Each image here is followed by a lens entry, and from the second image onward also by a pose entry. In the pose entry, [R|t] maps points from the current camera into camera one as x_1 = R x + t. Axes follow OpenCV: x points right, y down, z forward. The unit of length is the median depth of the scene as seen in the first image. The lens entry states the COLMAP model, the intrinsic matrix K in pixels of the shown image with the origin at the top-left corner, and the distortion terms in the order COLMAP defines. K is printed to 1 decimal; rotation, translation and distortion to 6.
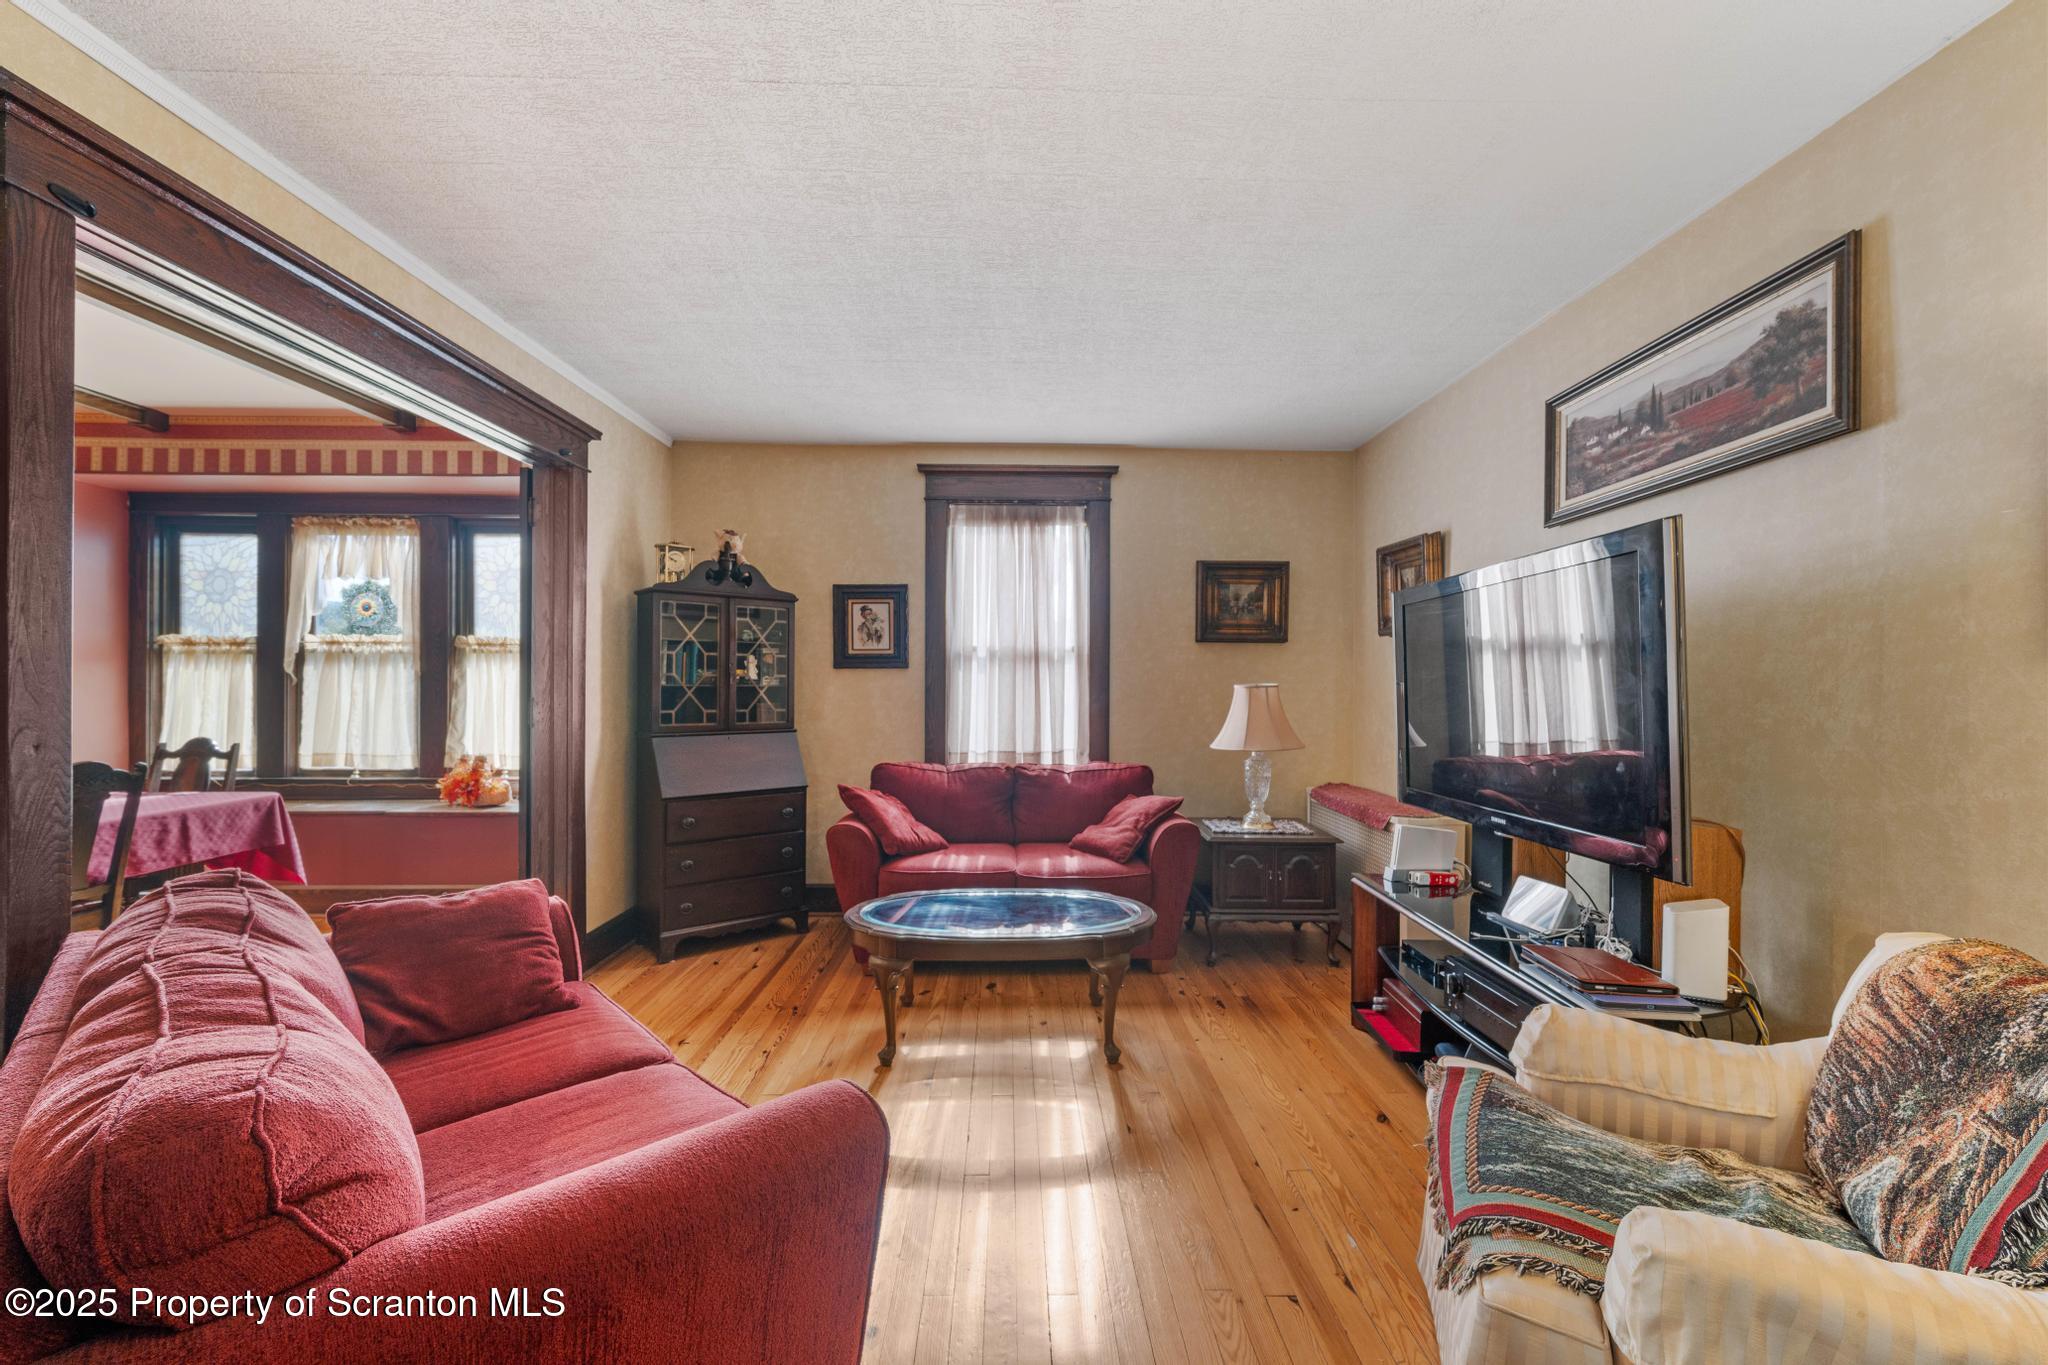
lens RADIAL K [[835.1, 0, 1024.9], [0, 835.1, 686.7], [0, 0, 1]] dist [-0.001960, 0.000572]
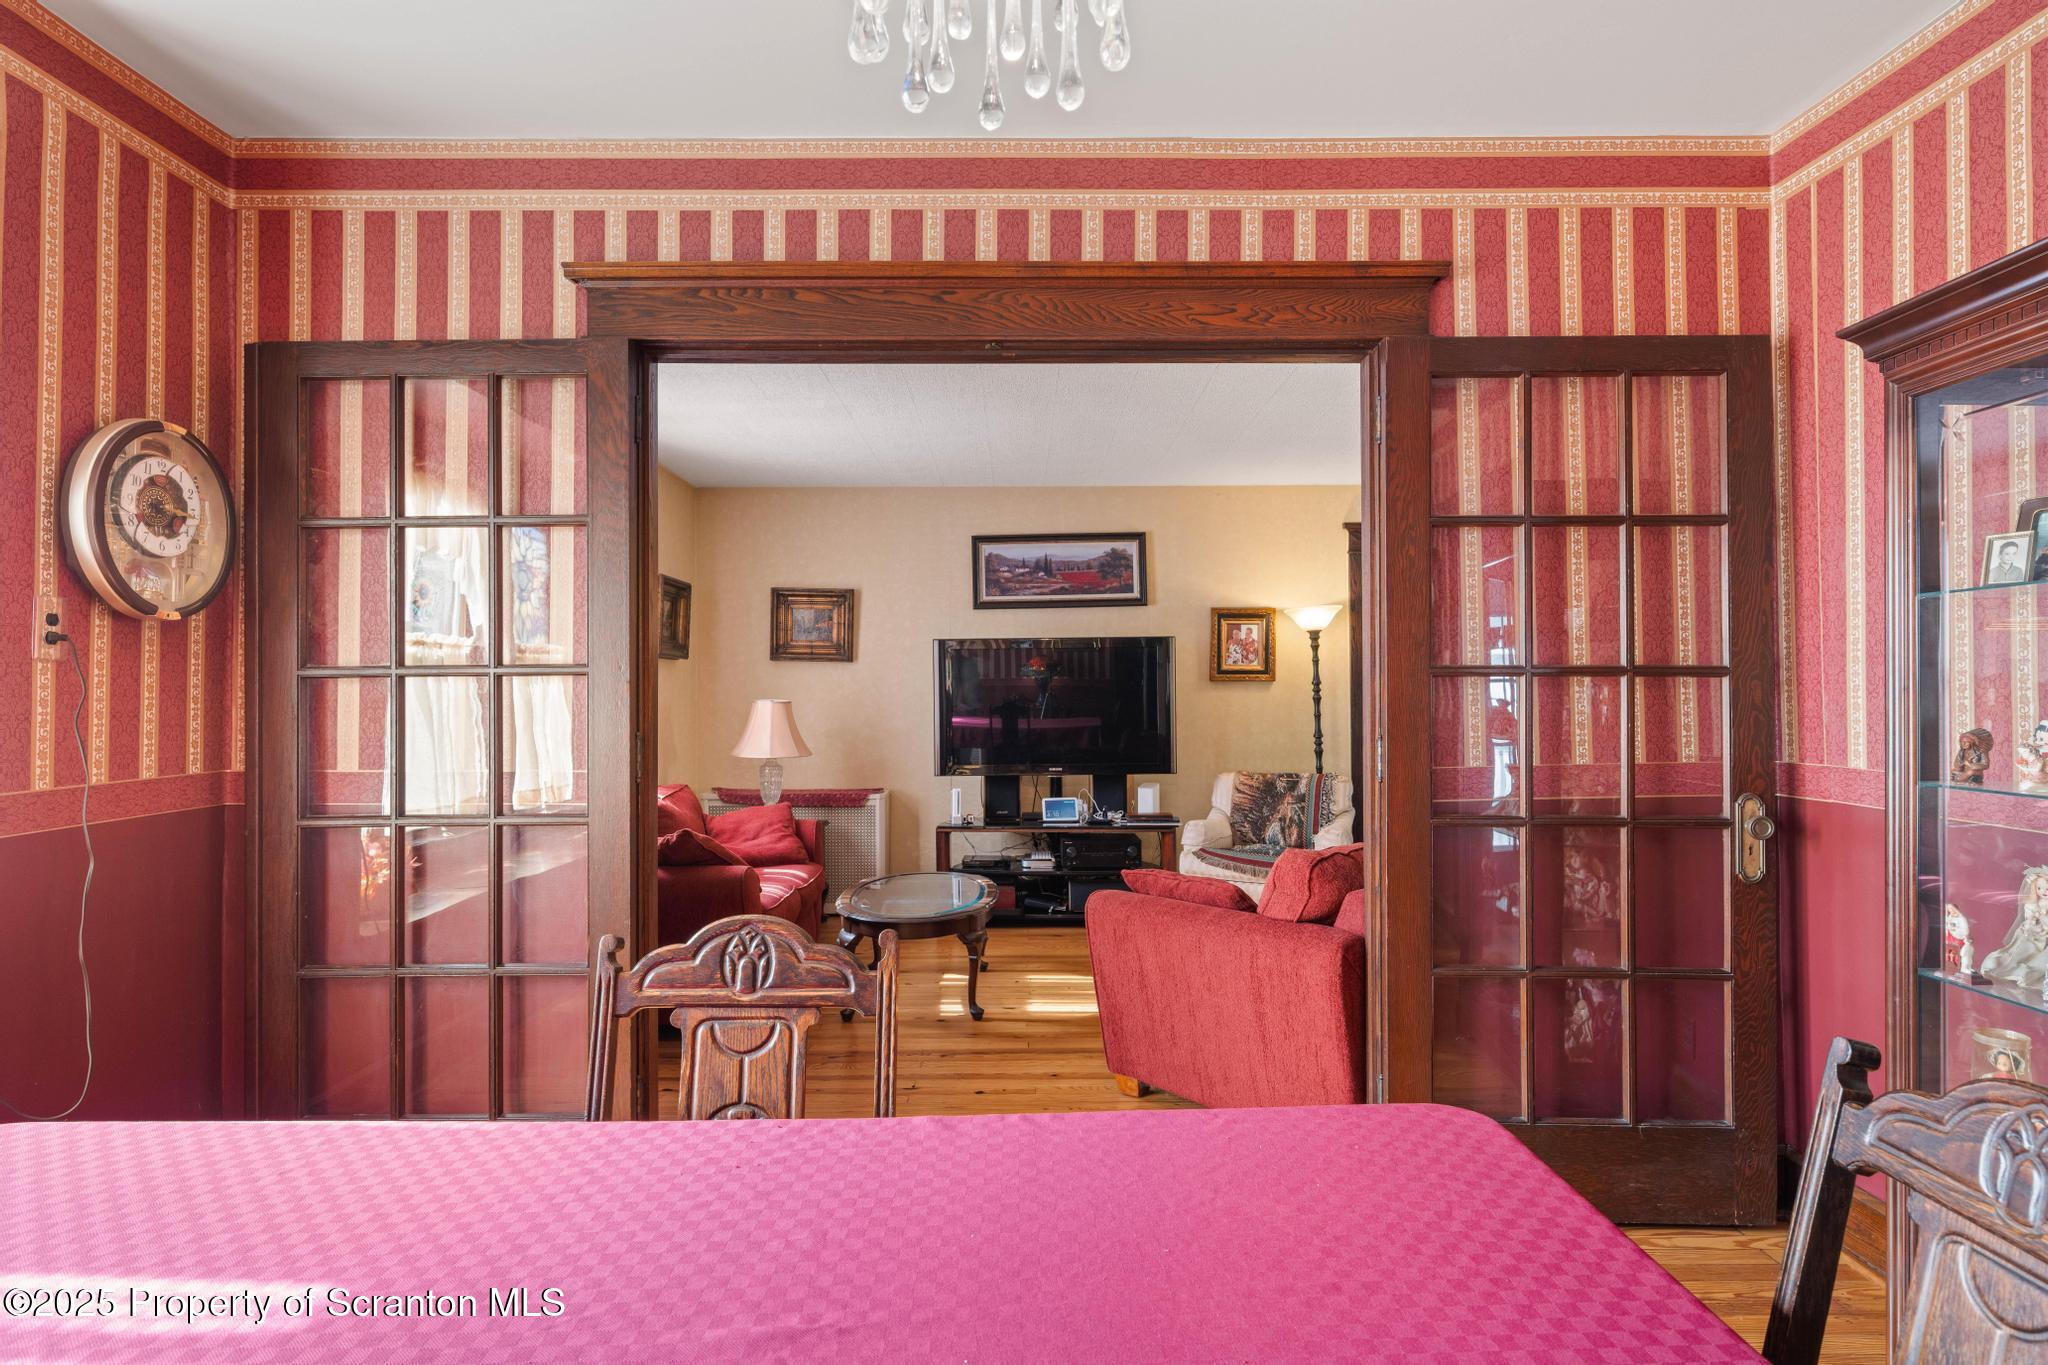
lens RADIAL K [[1052.7, 0, 1016.2], [0, 1052.7, 684.7], [0, 0, 1]] dist [-0.003649, -0.001187]
pose [[0.038364, 0.003482, 0.999258, -1.004501], [-0.001467, 0.999993, -0.003429, -0.014487], [-0.999263, -0.001335, 0.038368, 0.522649]]
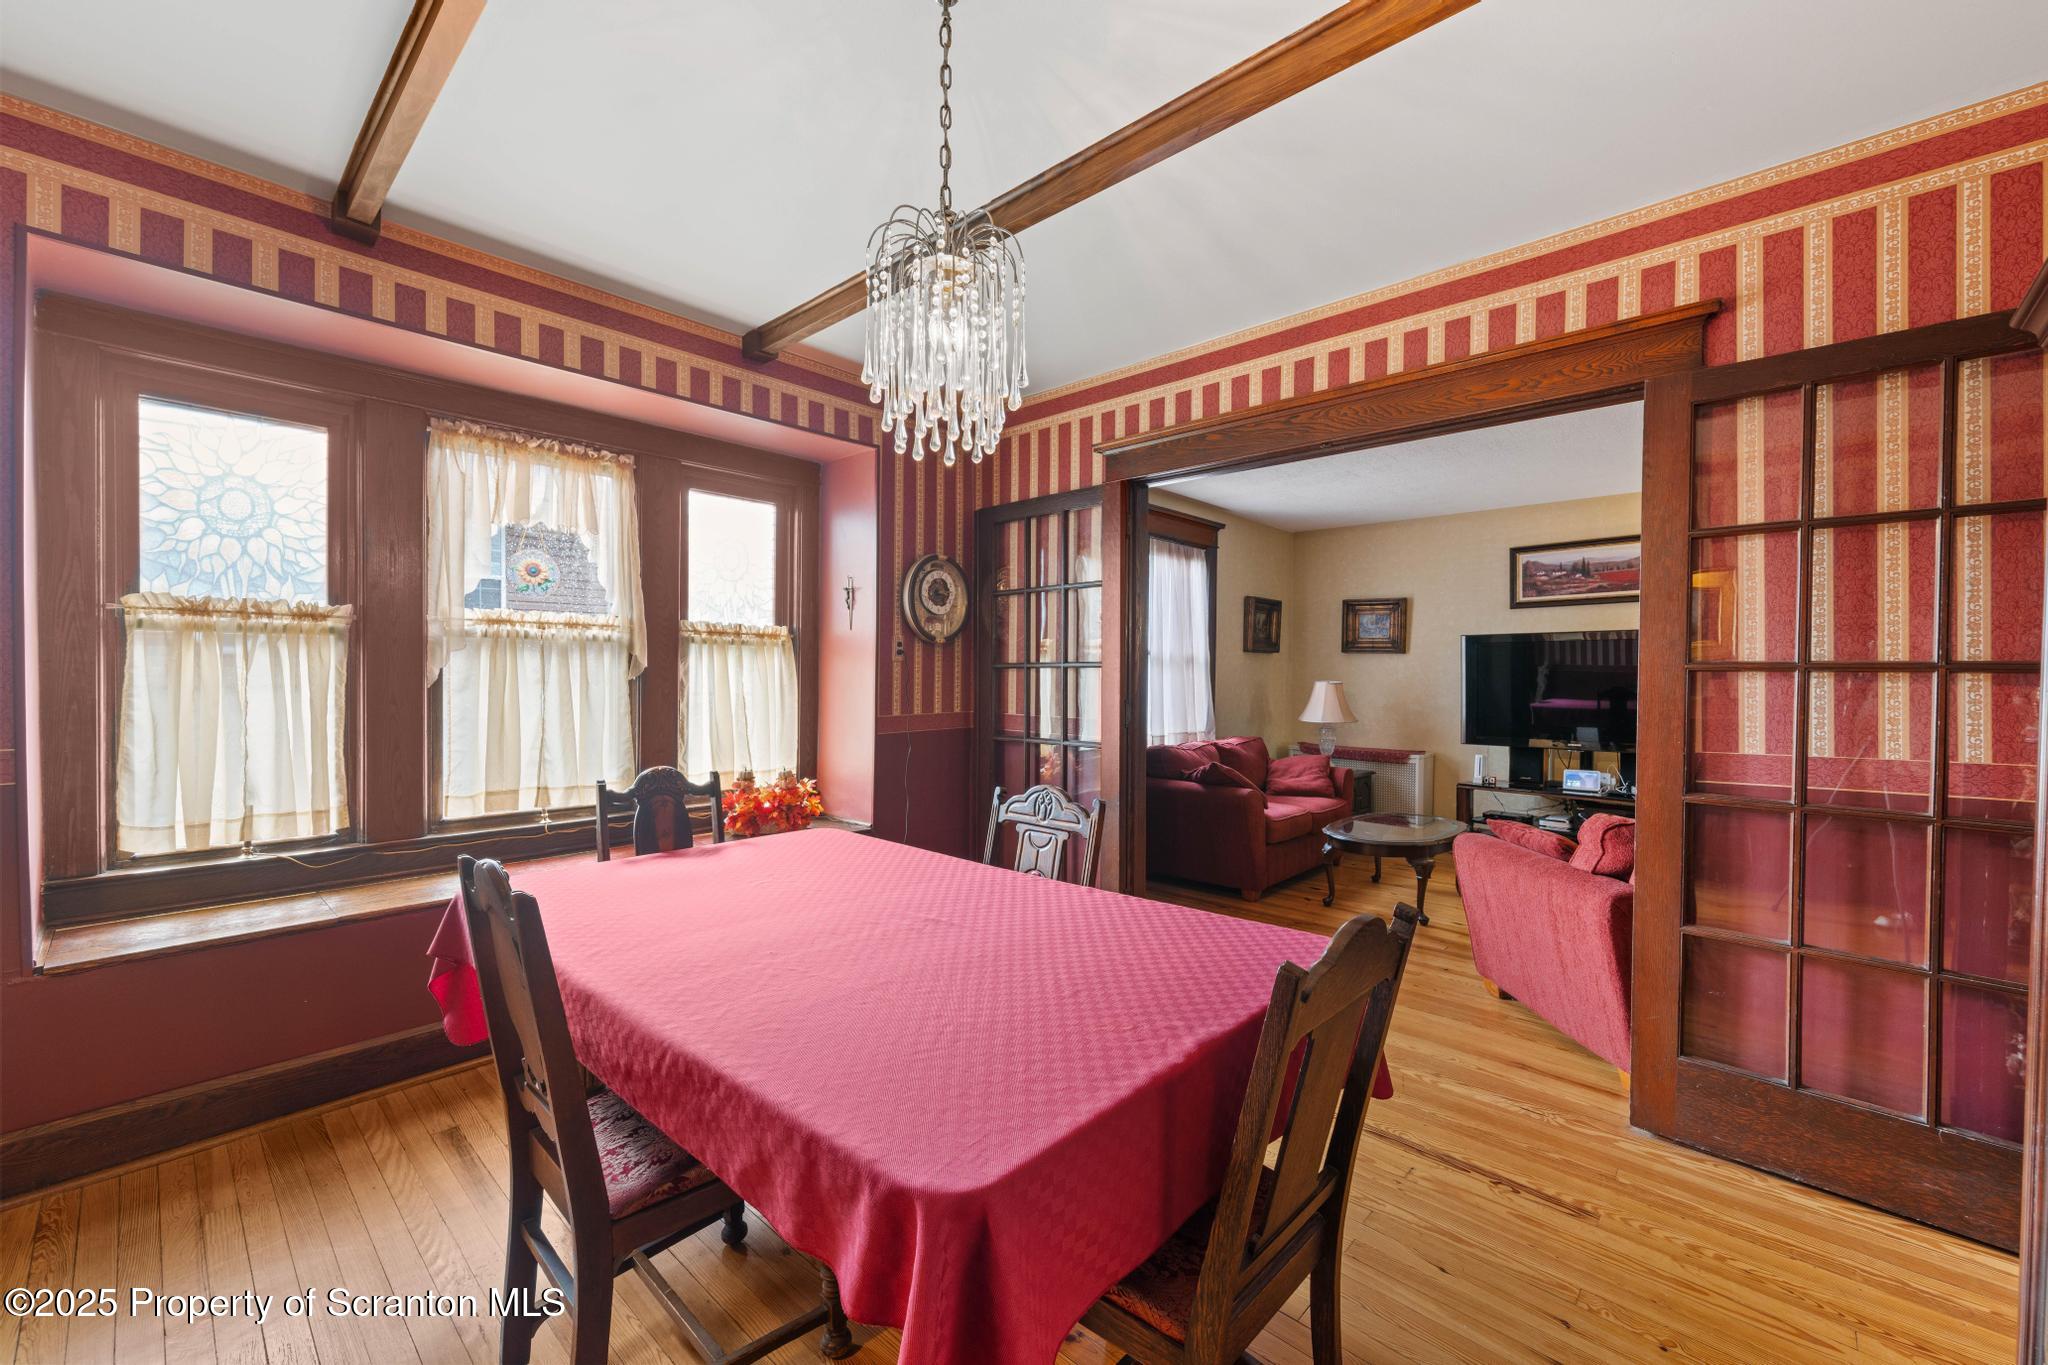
lens RADIAL K [[794.4, 0, 1035.8], [0, 794.4, 682.1], [0, 0, 1]] dist [-0.001948, -0.000750]
pose [[0.700482, -0.008682, 0.713618, -1.054461], [-0.006356, 0.999810, 0.018402, -0.020590], [-0.713642, -0.017427, 0.700294, 0.280971]]
